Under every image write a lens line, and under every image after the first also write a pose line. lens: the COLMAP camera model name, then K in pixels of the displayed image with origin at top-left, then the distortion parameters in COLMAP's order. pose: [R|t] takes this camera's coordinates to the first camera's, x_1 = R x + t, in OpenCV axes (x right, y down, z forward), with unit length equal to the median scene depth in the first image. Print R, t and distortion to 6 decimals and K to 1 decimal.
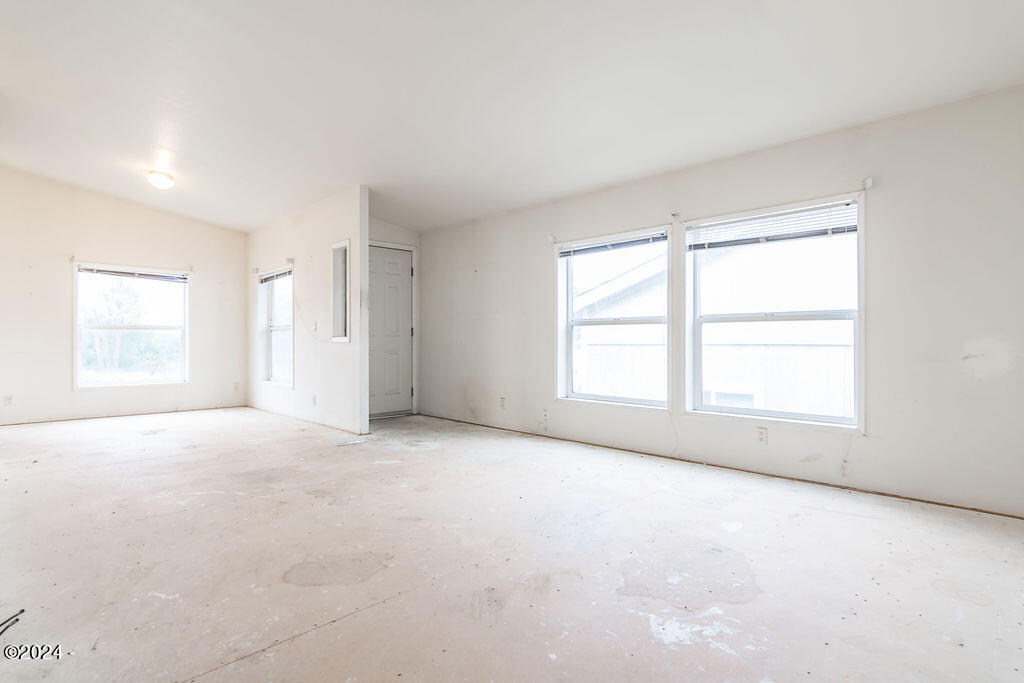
lens RADIAL K [[522.2, 0, 510.7], [0, 522.2, 341.4], [0, 0, 1]] dist [-0.001465, 0.001019]
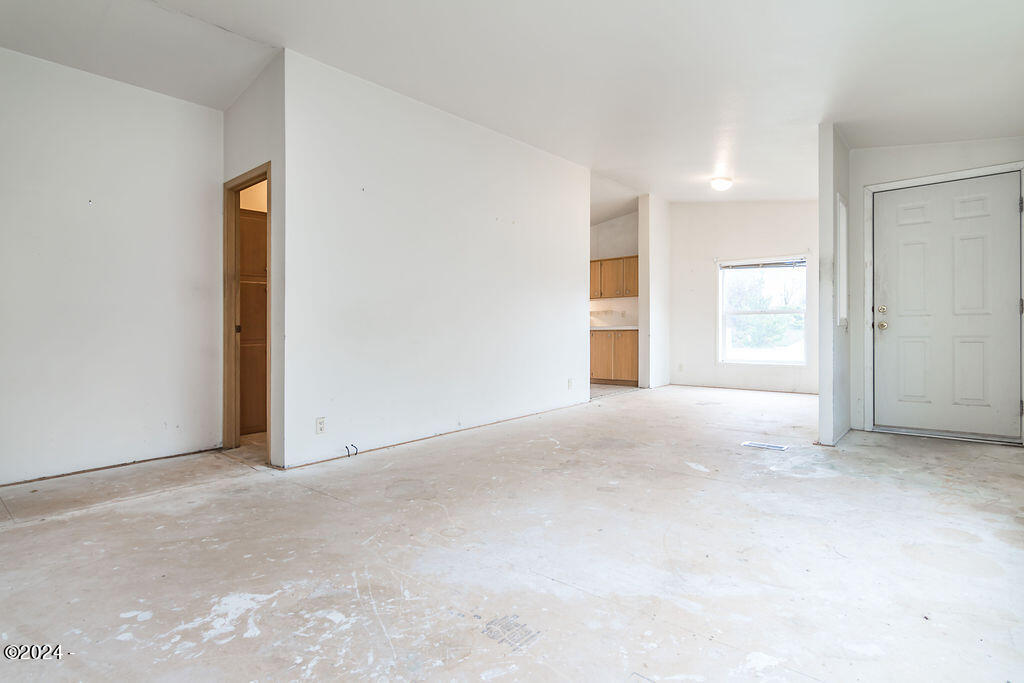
lens RADIAL K [[522.2, 0, 510.7], [0, 522.2, 341.4], [0, 0, 1]] dist [-0.001465, 0.001019]
pose [[0.073757, 0.025645, -0.996946, 0.452115], [0.014542, 0.999535, 0.026788, -0.003599], [0.997170, -0.016474, 0.073349, 0.475211]]
